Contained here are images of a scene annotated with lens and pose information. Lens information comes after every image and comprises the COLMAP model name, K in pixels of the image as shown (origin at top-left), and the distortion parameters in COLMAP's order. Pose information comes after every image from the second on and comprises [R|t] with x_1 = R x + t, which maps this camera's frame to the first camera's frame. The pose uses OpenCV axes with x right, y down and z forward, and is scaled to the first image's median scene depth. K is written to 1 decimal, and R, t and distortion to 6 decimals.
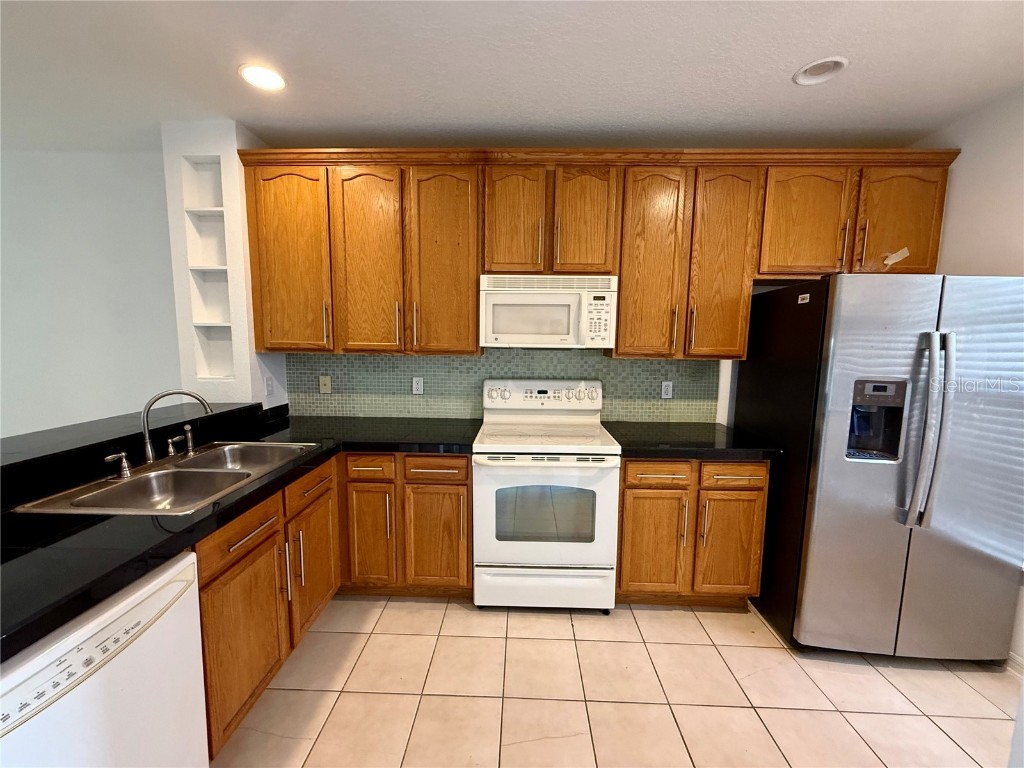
lens RADIAL K [[406.6, 0, 509.7], [0, 406.6, 385.9], [0, 0, 1]] dist [-0.001091, 0.001005]
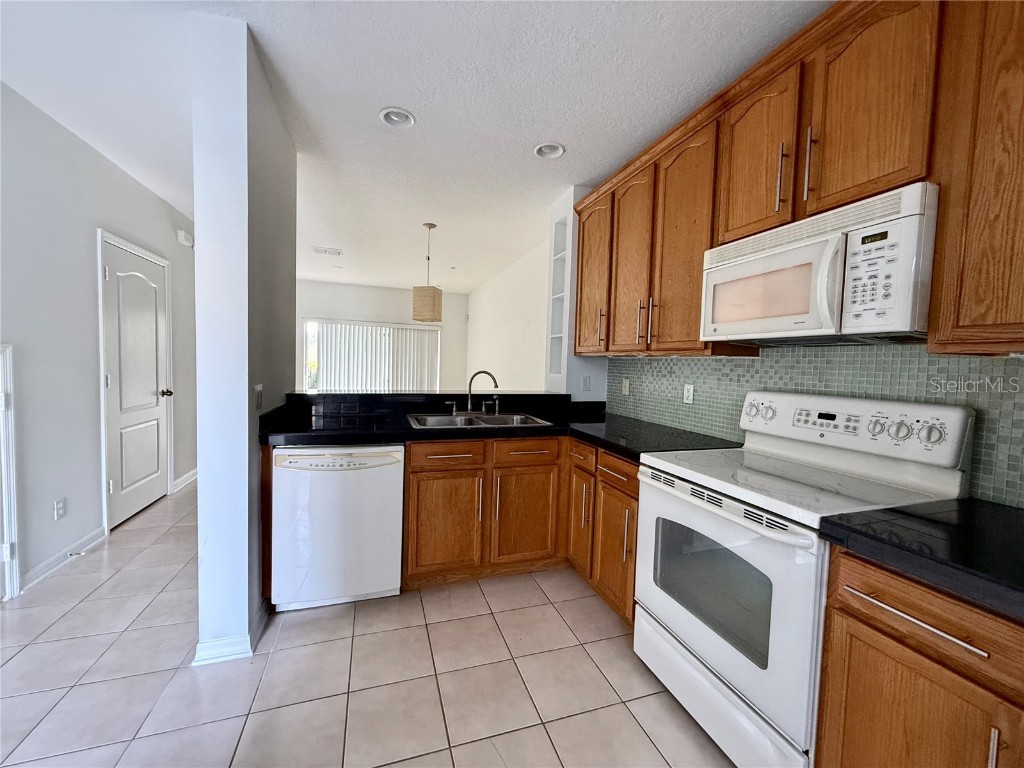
lens RADIAL K [[406.6, 0, 510.5], [0, 406.6, 384.8], [0, 0, 1]] dist [-0.001091, 0.001005]
pose [[0.344073, 0.051475, -0.937531, 0.579074], [-0.133386, 0.991049, 0.005461, 0.033466], [0.929420, 0.123175, 0.347859, 0.416407]]
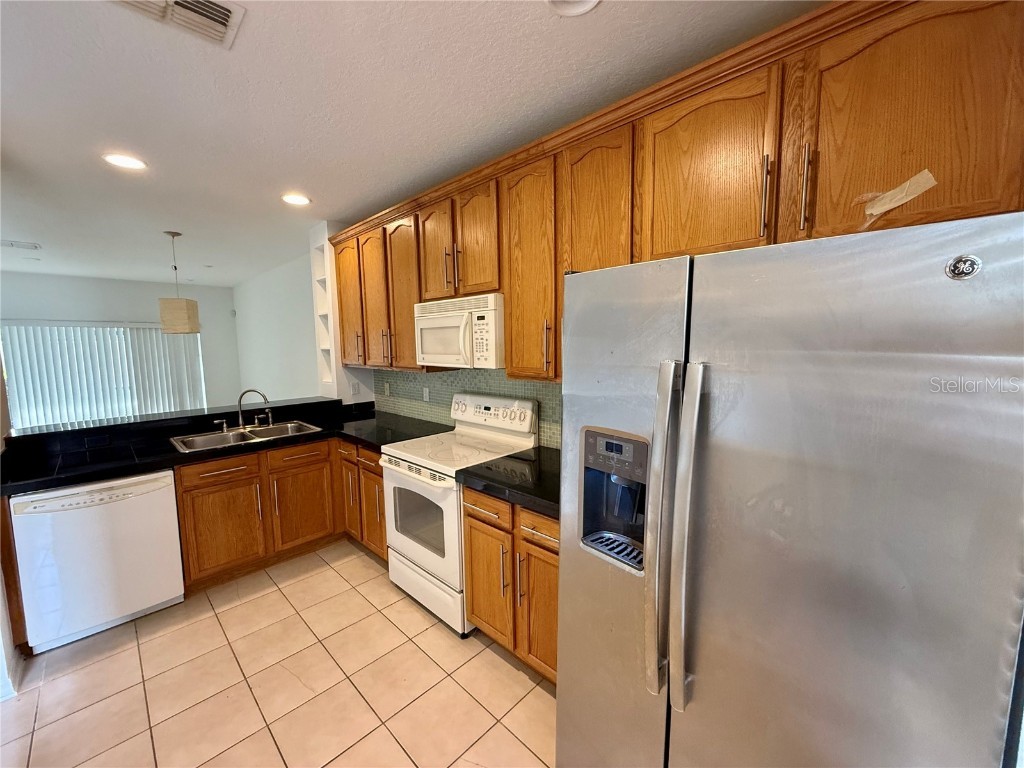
lens RADIAL K [[406.6, 0, 510.5], [0, 406.6, 385.3], [0, 0, 1]] dist [-0.001091, 0.001005]
pose [[0.734787, 0.048671, -0.676550, 0.975682], [-0.053381, 0.998478, 0.013855, -0.072820], [0.676194, 0.025935, 0.736267, 0.340013]]
